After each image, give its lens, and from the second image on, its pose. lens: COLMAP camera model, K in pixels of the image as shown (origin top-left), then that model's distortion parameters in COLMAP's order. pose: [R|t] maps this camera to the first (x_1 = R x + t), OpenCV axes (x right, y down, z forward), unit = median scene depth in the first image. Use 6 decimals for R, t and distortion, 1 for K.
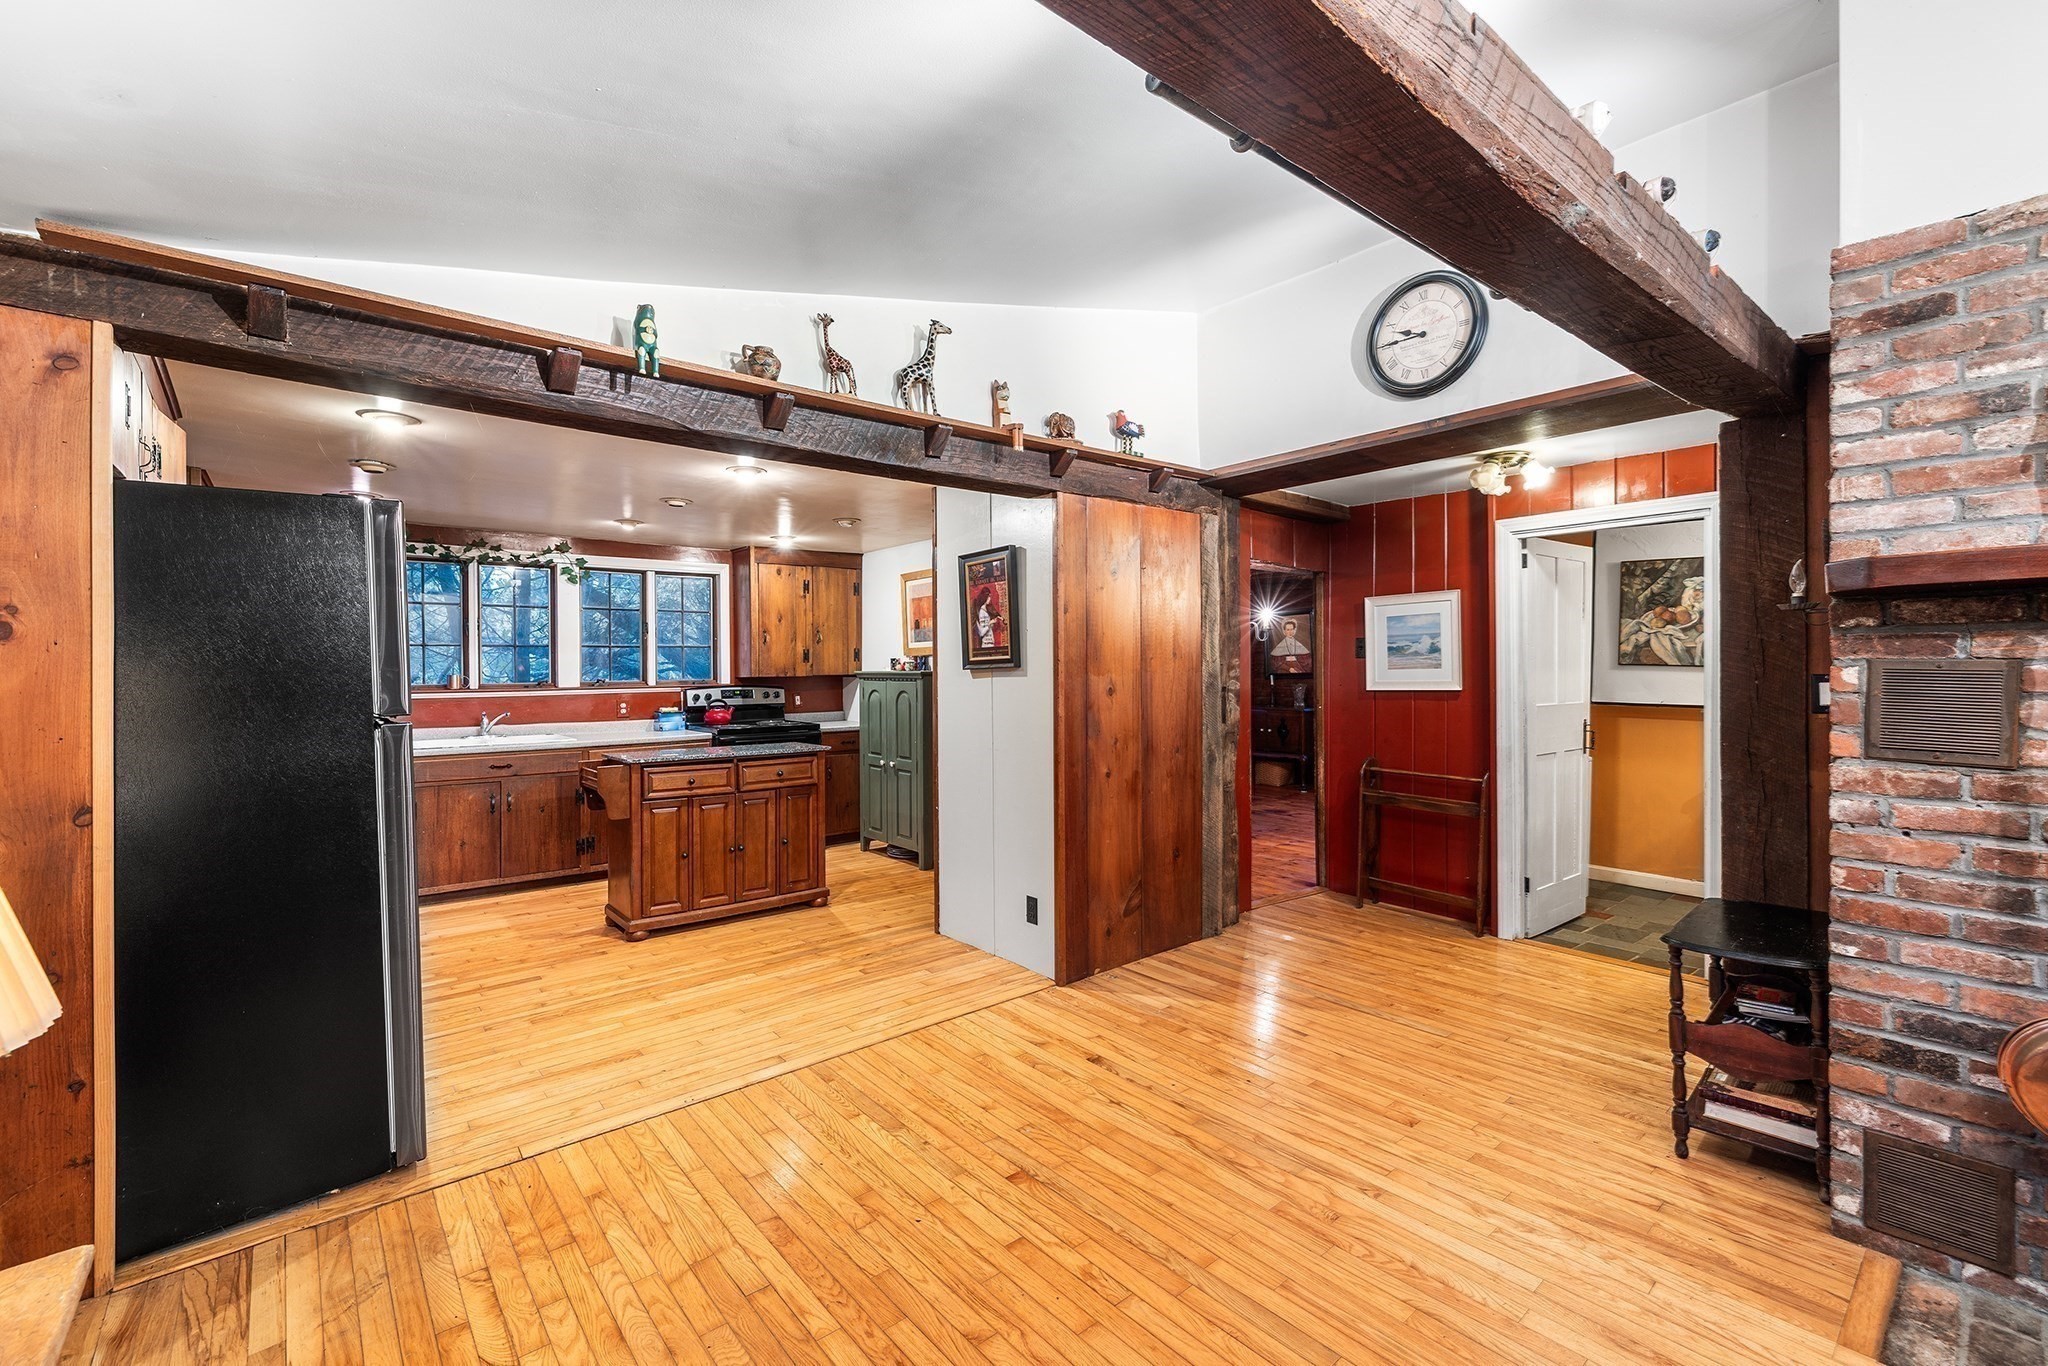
lens RADIAL K [[883.1, 0, 1012.6], [0, 883.1, 676.8], [0, 0, 1]] dist [-0.001538, -0.000583]
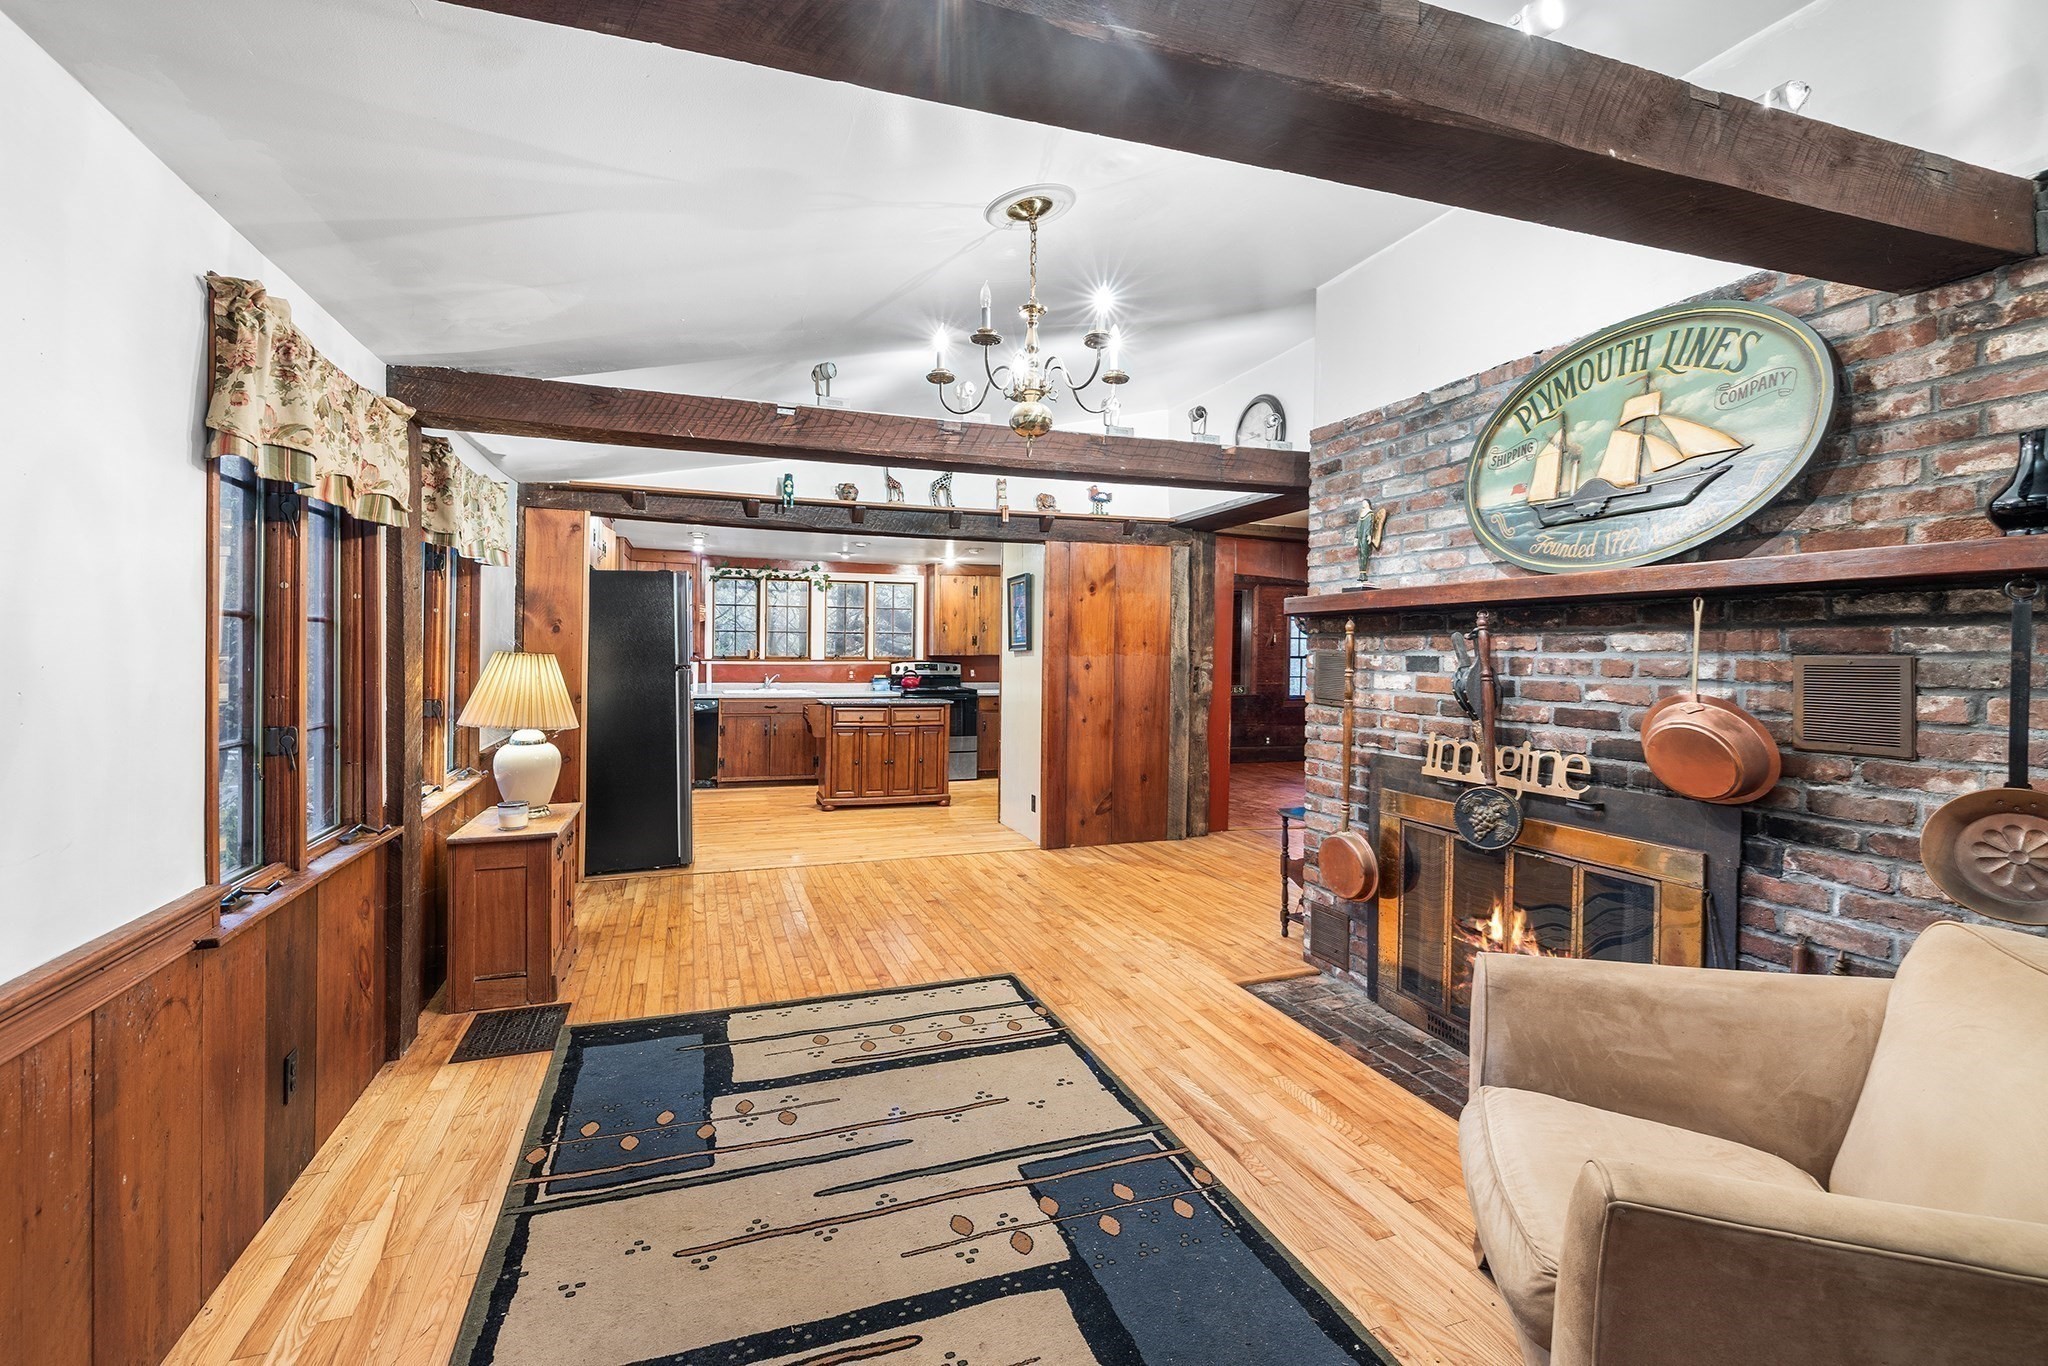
lens RADIAL K [[901.9, 0, 1008.9], [0, 901.9, 661.2], [0, 0, 1]] dist [-0.001592, -0.000091]
pose [[0.938484, 0.020295, -0.344726, 0.400828], [-0.020494, 0.999785, 0.003067, 0.003800], [0.344714, 0.004186, 0.938698, -0.403862]]
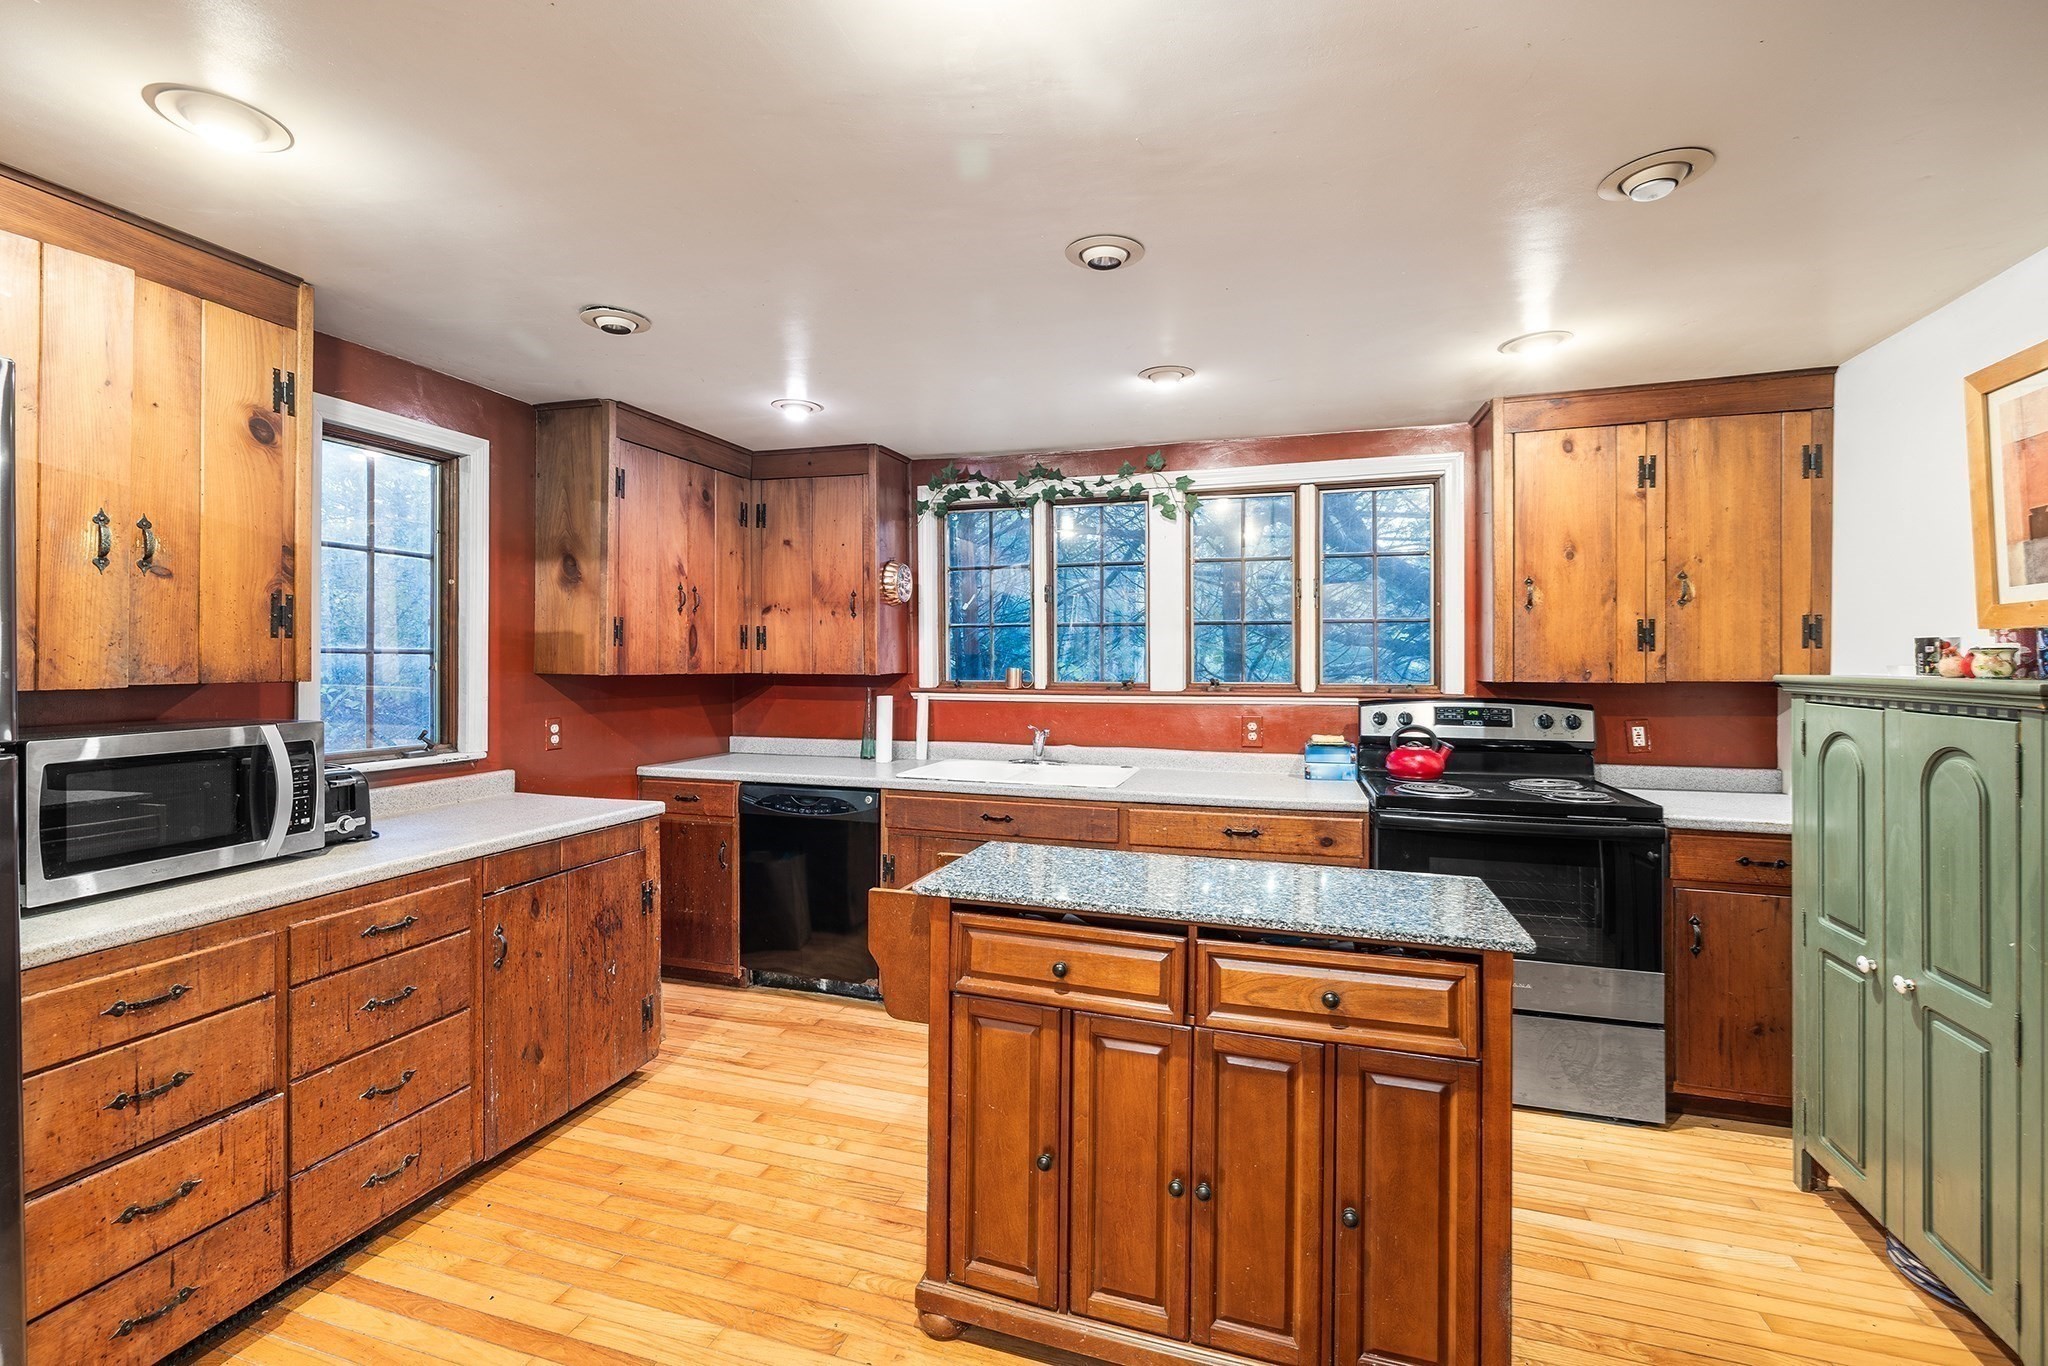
lens RADIAL K [[889.1, 0, 1005.4], [0, 889.1, 656.9], [0, 0, 1]] dist [-0.000411, 0.000220]
pose [[0.540070, 0.005705, -0.841600, -0.054485], [-0.015524, 0.999874, -0.003184, -0.009554], [0.841477, 0.014784, 0.540091, 0.675530]]
